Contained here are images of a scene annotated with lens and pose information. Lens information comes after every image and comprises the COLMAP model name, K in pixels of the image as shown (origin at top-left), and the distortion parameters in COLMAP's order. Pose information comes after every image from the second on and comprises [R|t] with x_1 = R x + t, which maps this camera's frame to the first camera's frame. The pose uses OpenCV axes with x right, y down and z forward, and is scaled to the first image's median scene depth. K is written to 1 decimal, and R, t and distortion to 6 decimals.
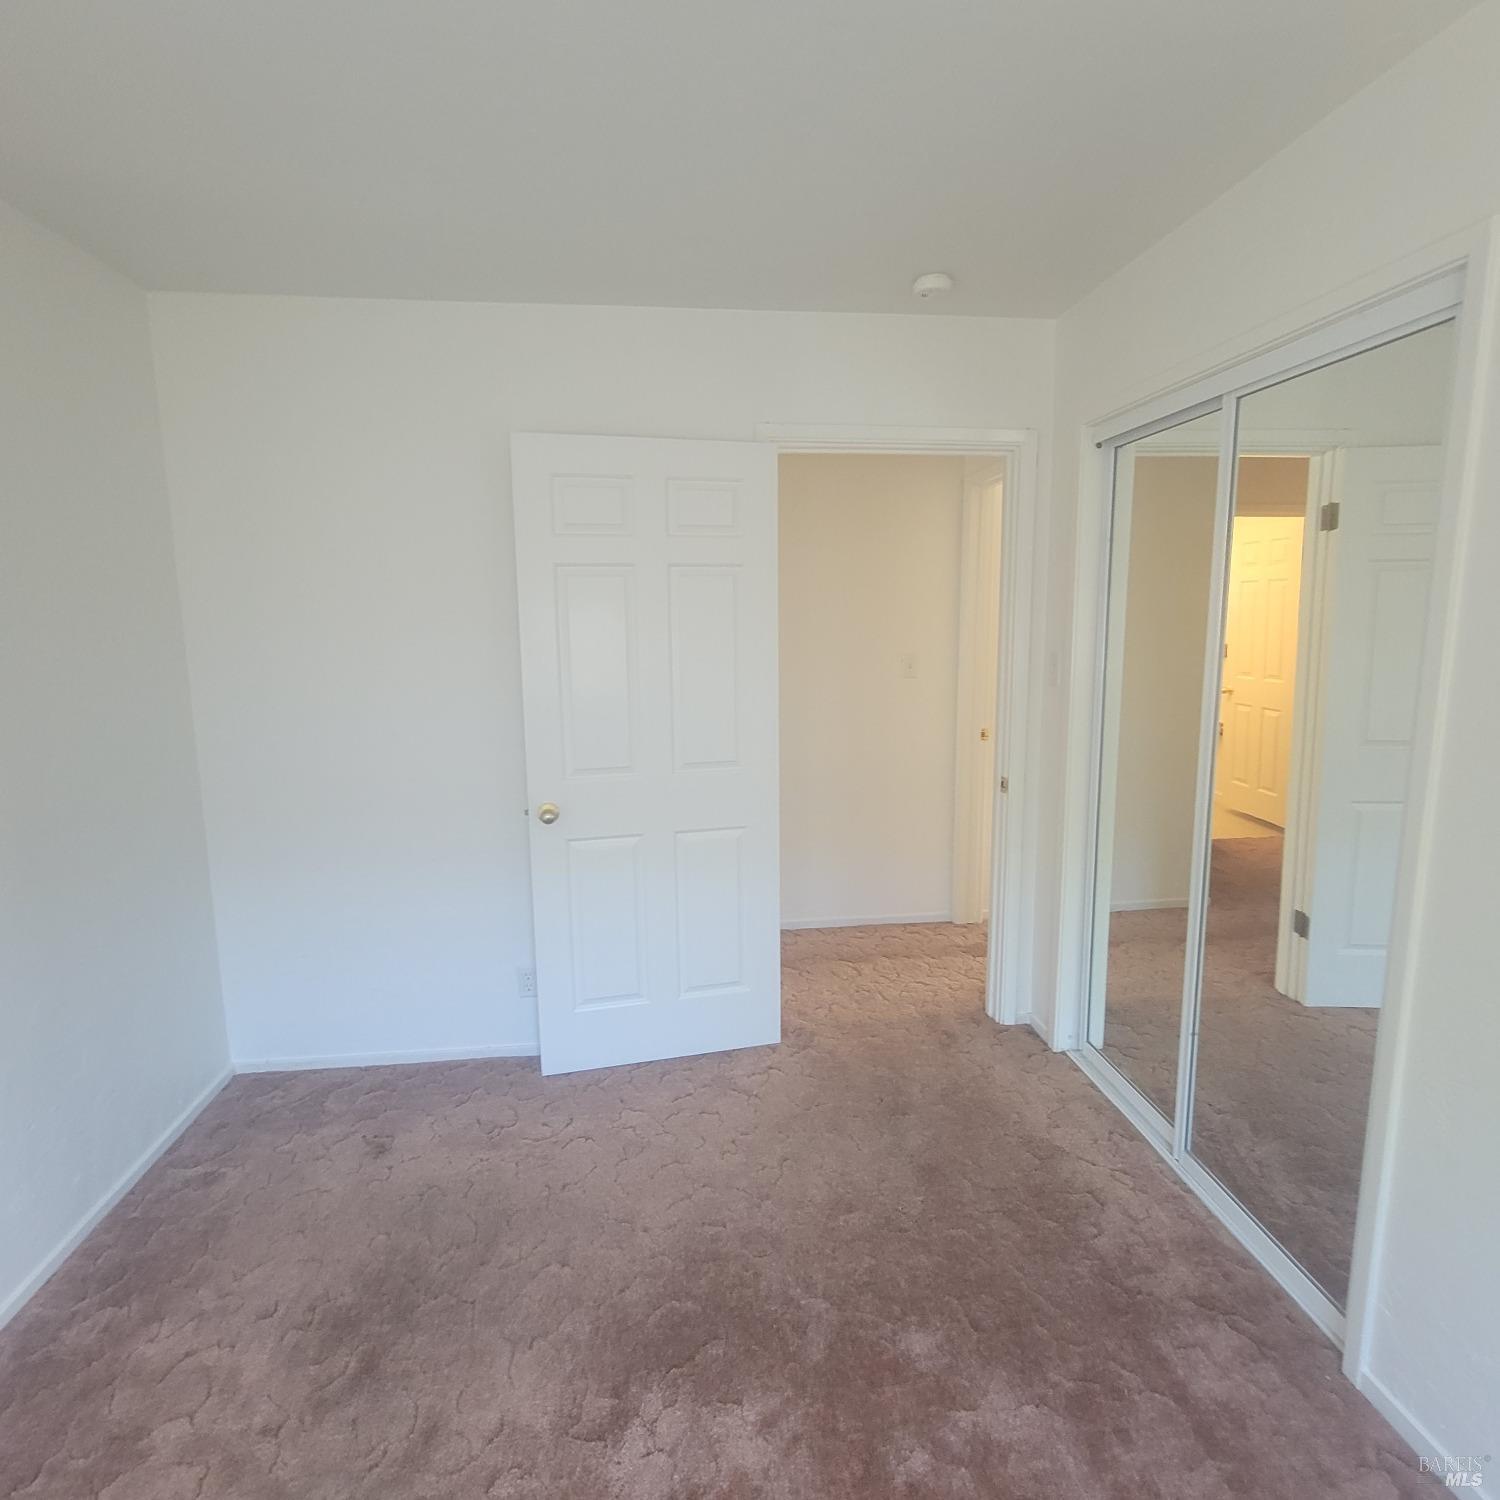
lens RADIAL K [[824.9, 0, 743.2], [0, 824.9, 736.4], [0, 0, 1]] dist [-0.004686, 0.002576]
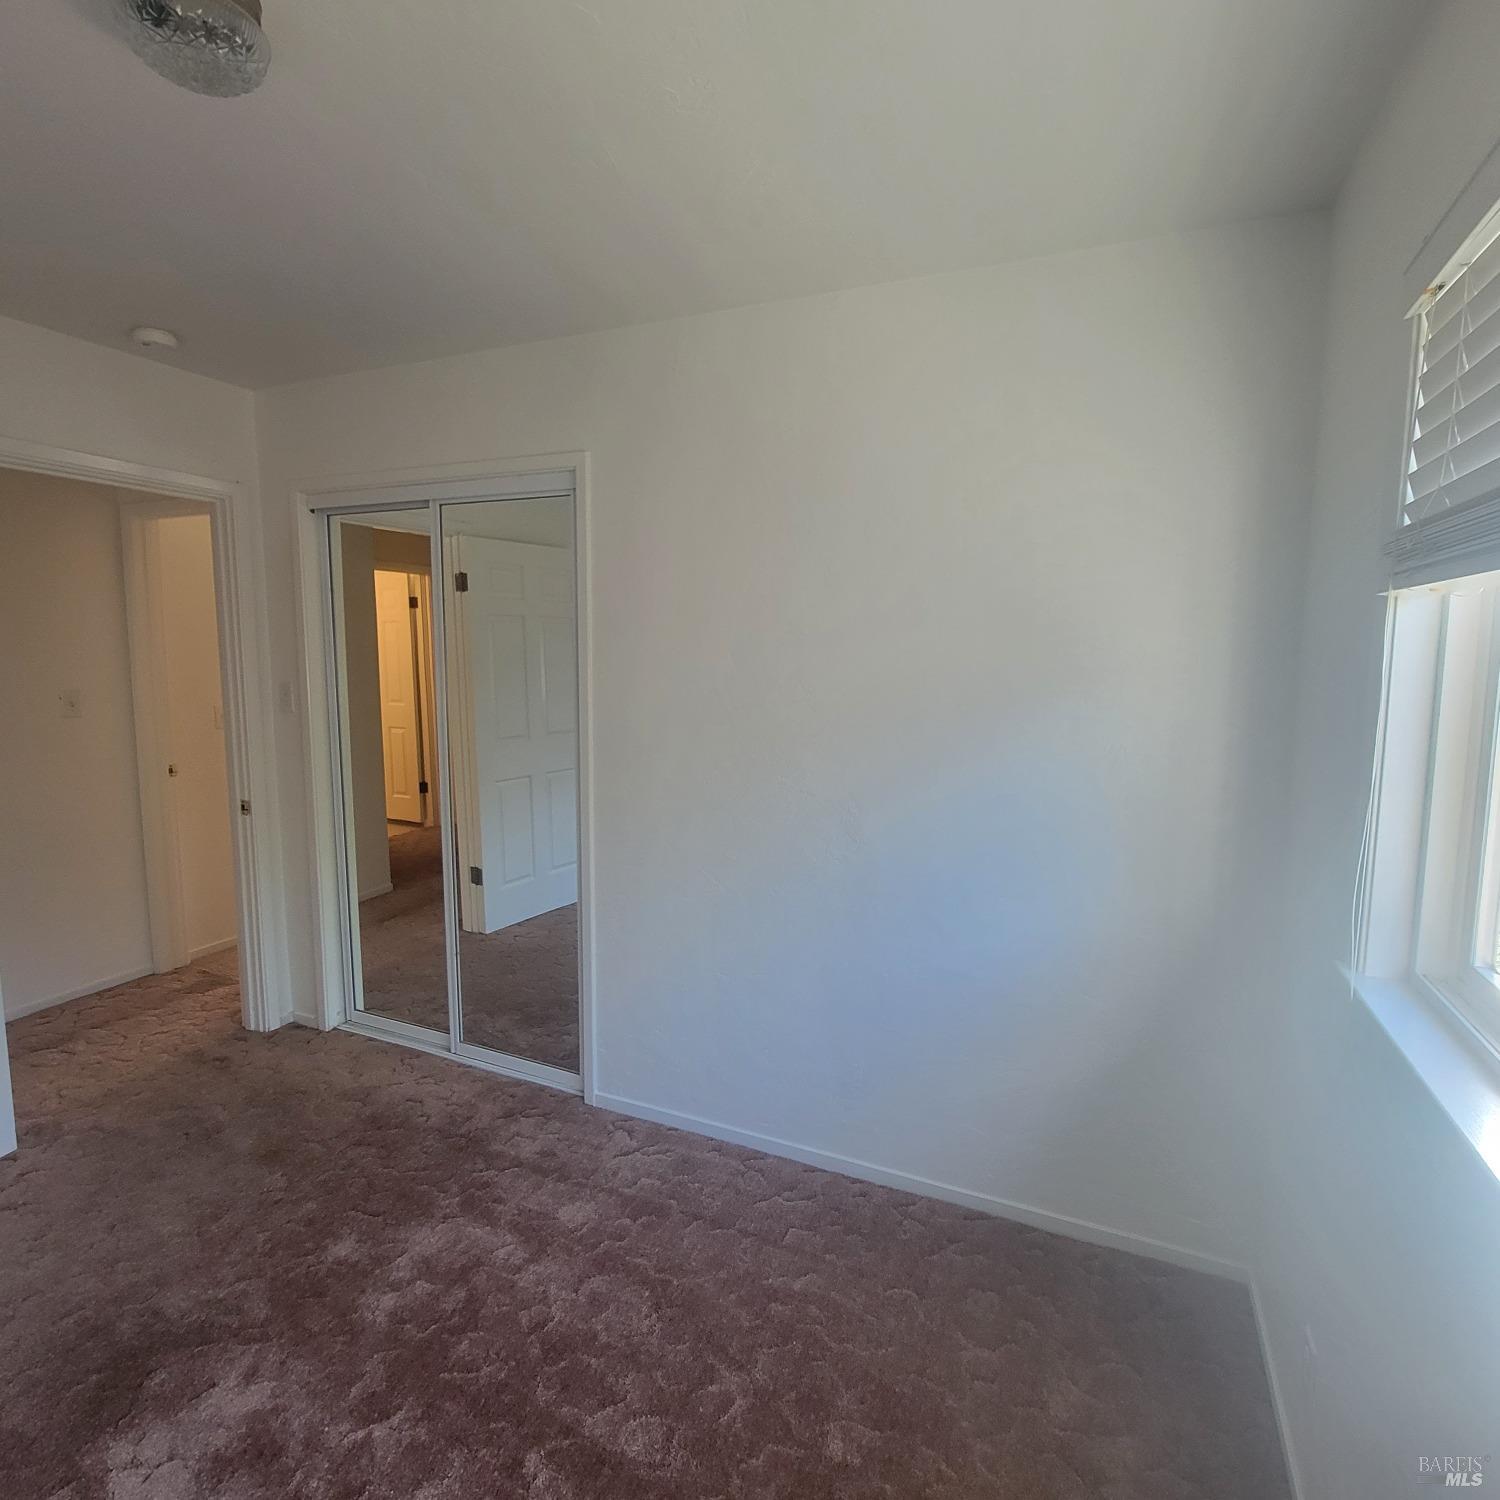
lens RADIAL K [[824.9, 0, 743.2], [0, 824.9, 736.4], [0, 0, 1]] dist [-0.004686, 0.002576]
pose [[0.508403, -0.081674, 0.857237, -0.332675], [0.114877, 0.993027, 0.026481, 0.015910], [-0.853422, 0.085014, 0.514240, -0.137786]]
